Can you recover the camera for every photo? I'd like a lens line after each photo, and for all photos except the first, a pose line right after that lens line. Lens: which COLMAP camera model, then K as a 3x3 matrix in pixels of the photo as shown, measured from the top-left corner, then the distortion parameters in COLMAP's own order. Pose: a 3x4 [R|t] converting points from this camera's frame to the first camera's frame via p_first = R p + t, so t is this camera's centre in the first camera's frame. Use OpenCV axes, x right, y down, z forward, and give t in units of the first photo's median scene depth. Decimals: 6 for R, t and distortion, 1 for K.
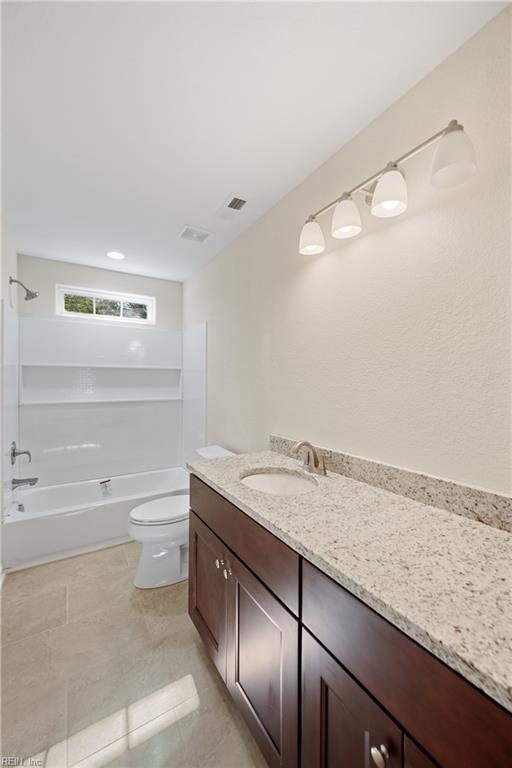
lens RADIAL K [[307.7, 0, 258.5], [0, 307.7, 381.7], [0, 0, 1]] dist [-0.001109, 0.000004]
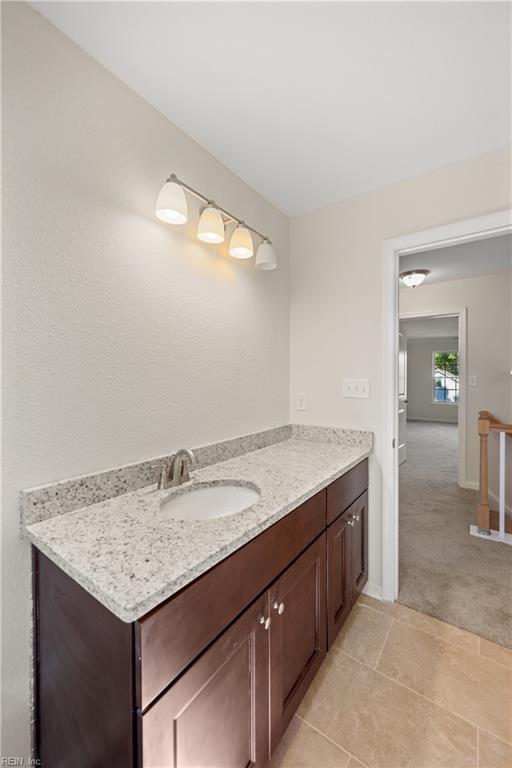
lens RADIAL K [[307.7, 0, 258.5], [0, 307.7, 381.7], [0, 0, 1]] dist [-0.001109, 0.000004]
pose [[-0.375251, -0.018654, 0.926736, -0.827144], [0.005483, 0.999735, 0.022344, -0.008509], [-0.926907, 0.013465, -0.375049, 1.332436]]
